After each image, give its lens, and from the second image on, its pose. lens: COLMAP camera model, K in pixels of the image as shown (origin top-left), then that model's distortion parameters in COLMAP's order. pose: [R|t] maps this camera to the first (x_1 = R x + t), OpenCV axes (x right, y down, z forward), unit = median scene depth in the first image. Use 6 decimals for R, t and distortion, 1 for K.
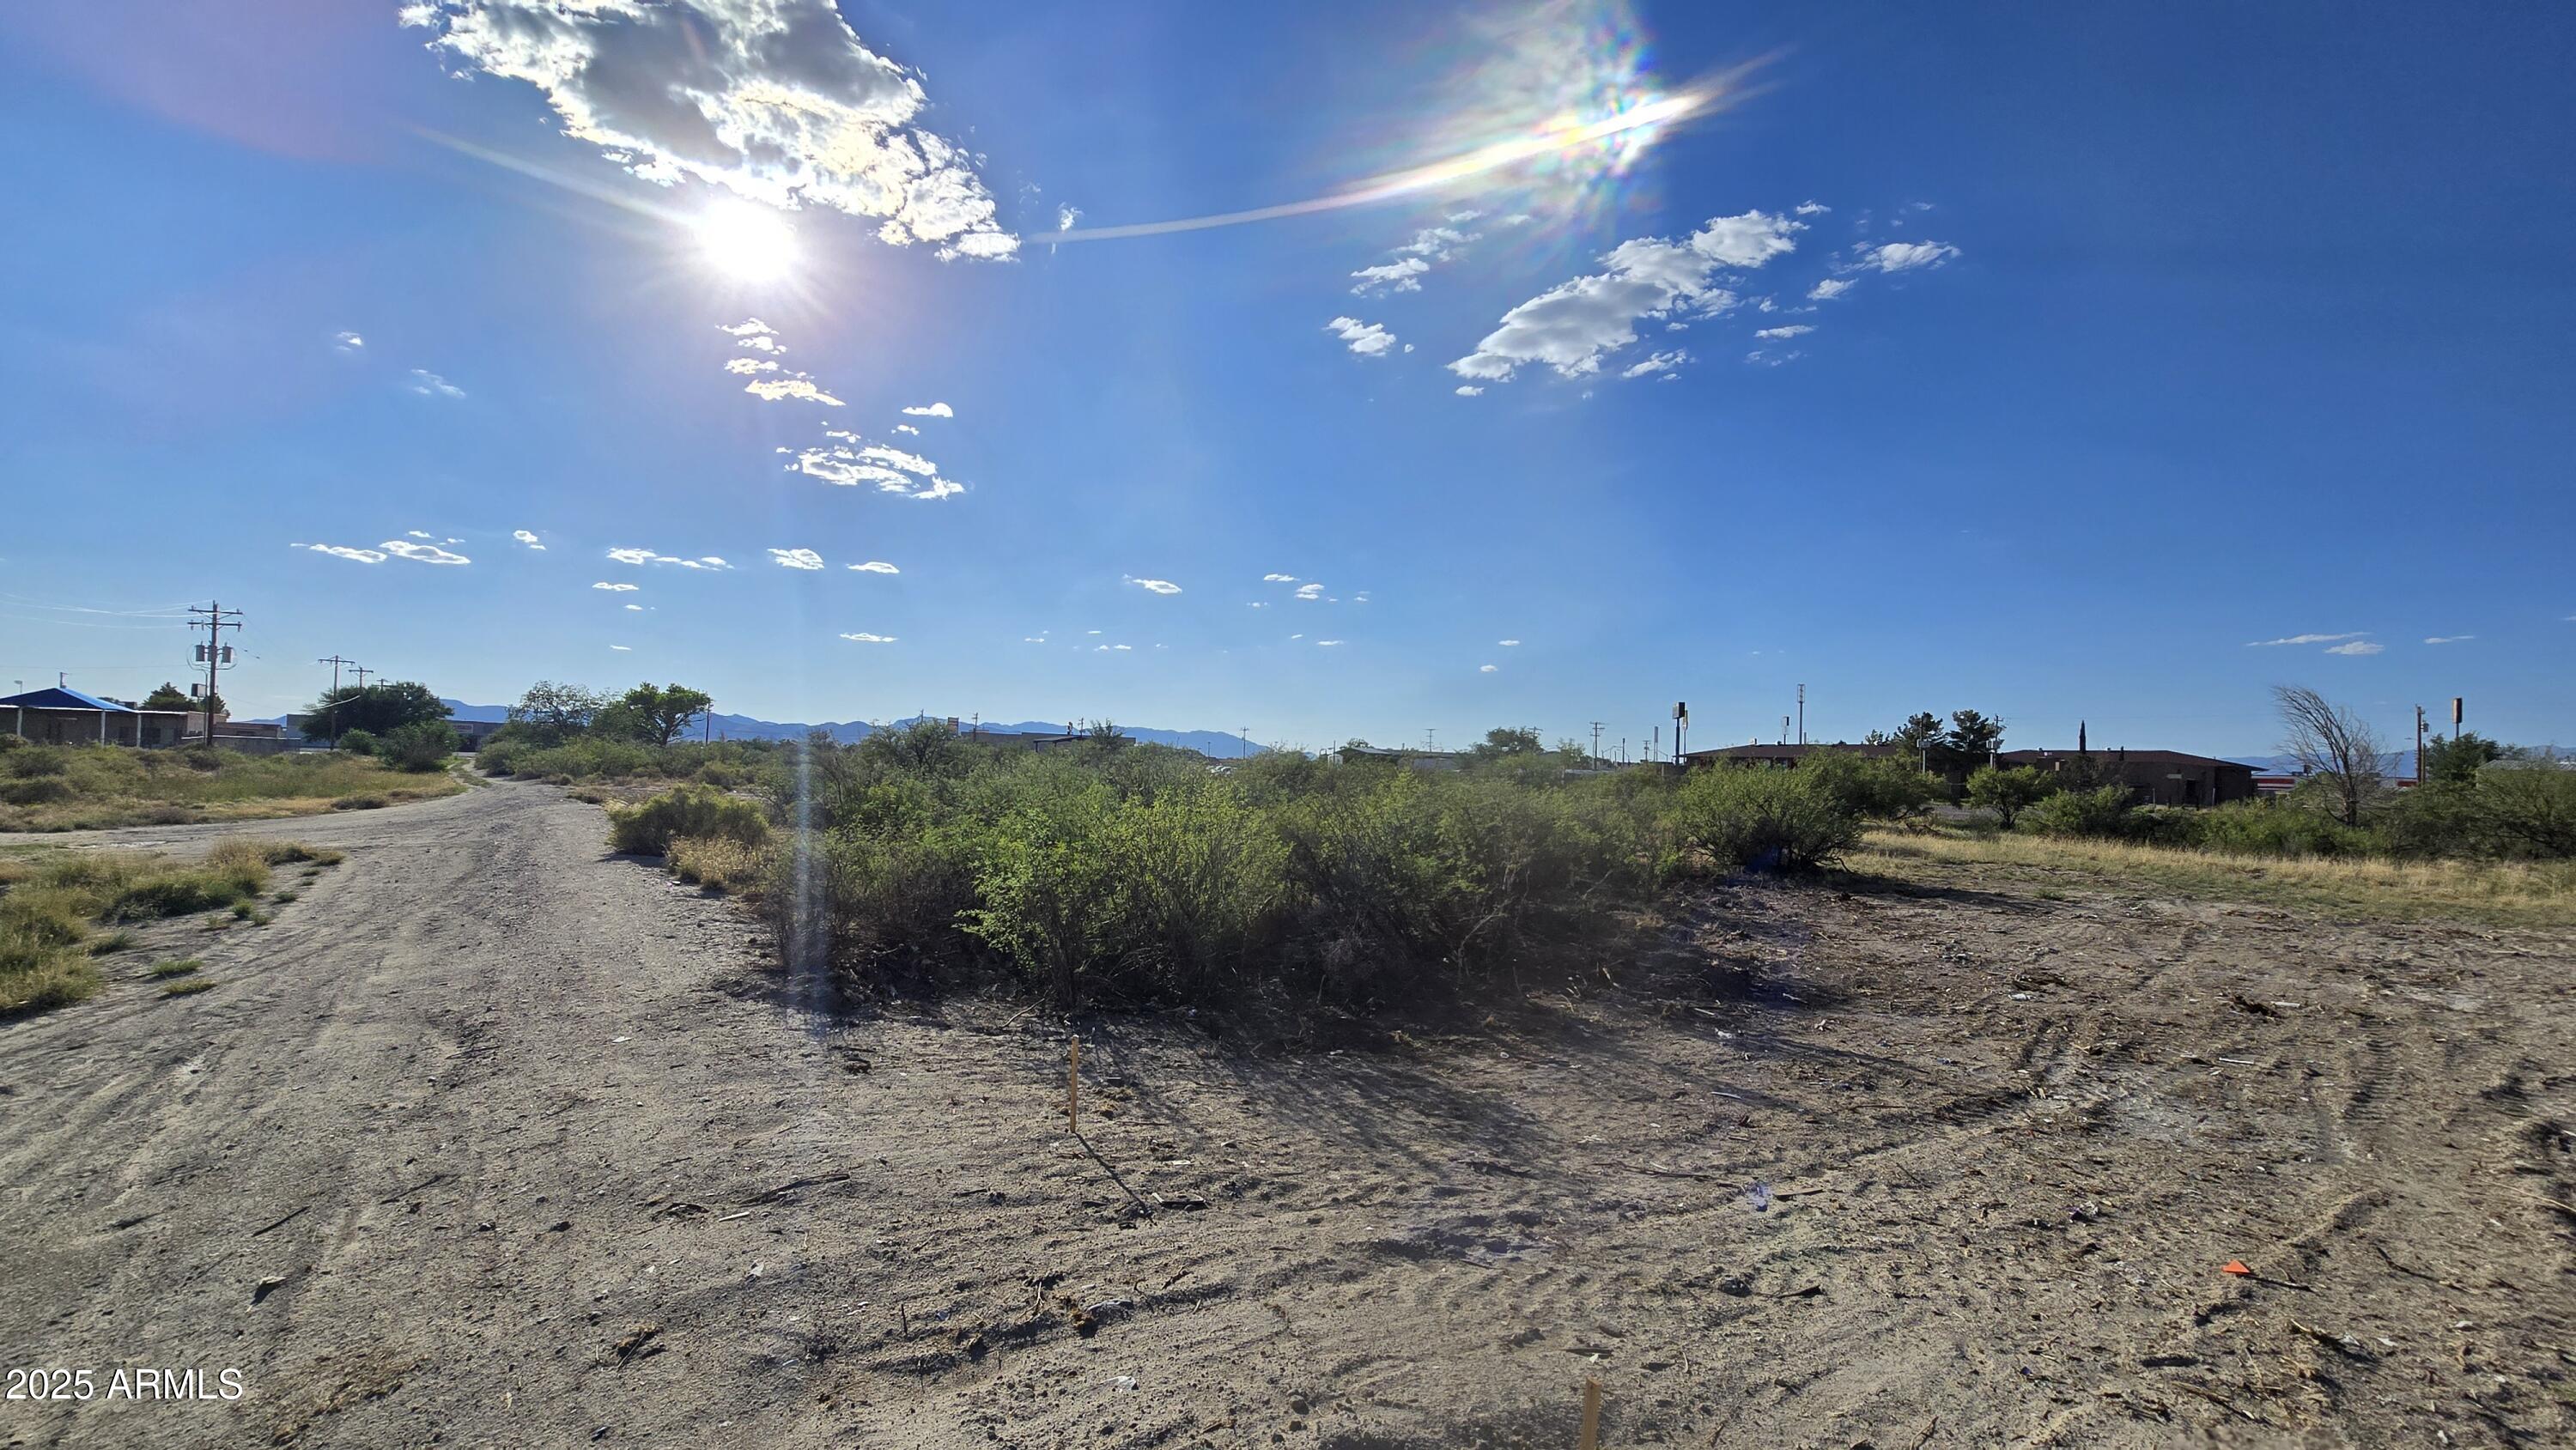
lens RADIAL K [[1048.8, 0, 1288.0], [0, 1048.8, 725.0], [0, 0, 1]] dist [-0.000704, -0.000007]
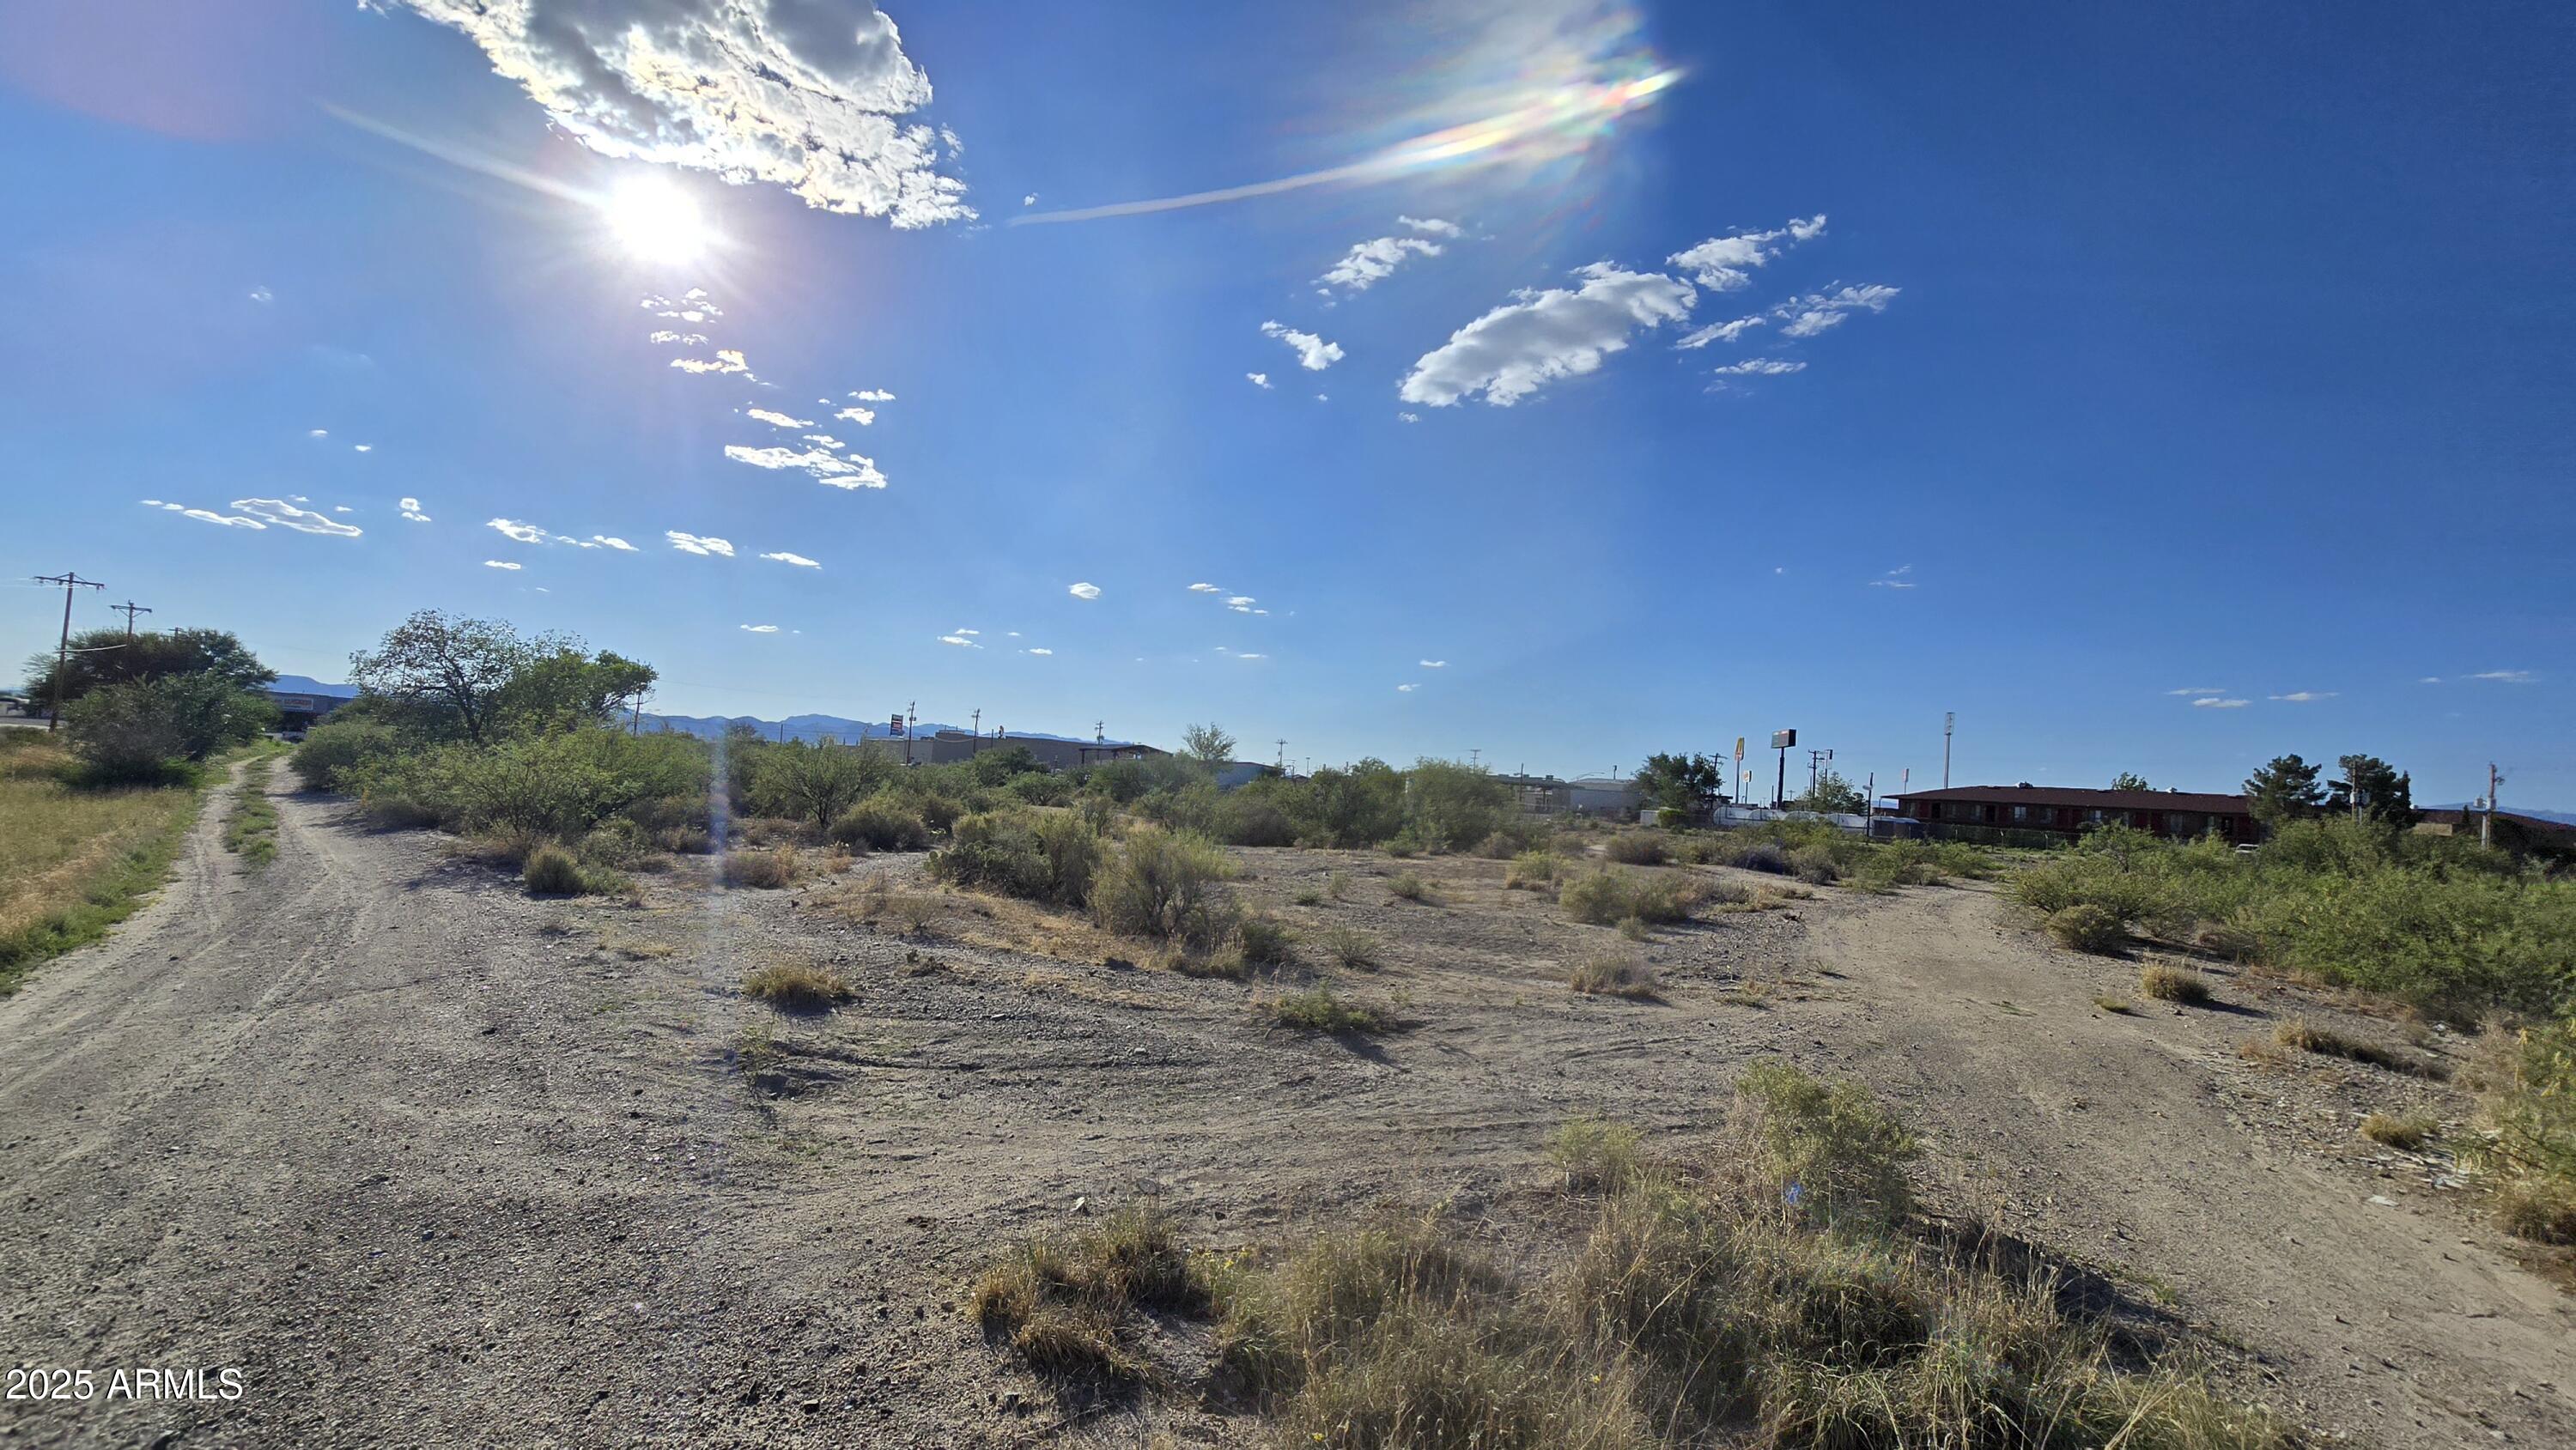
lens RADIAL K [[1022.4, 0, 1248.2], [0, 1022.4, 737.1], [0, 0, 1]] dist [-0.001180, -0.000076]
pose [[0.996936, 0.036334, 0.069278, -0.063559], [-0.036171, 0.999339, -0.003606, 0.001687], [-0.069363, 0.001089, 0.997591, 0.087863]]
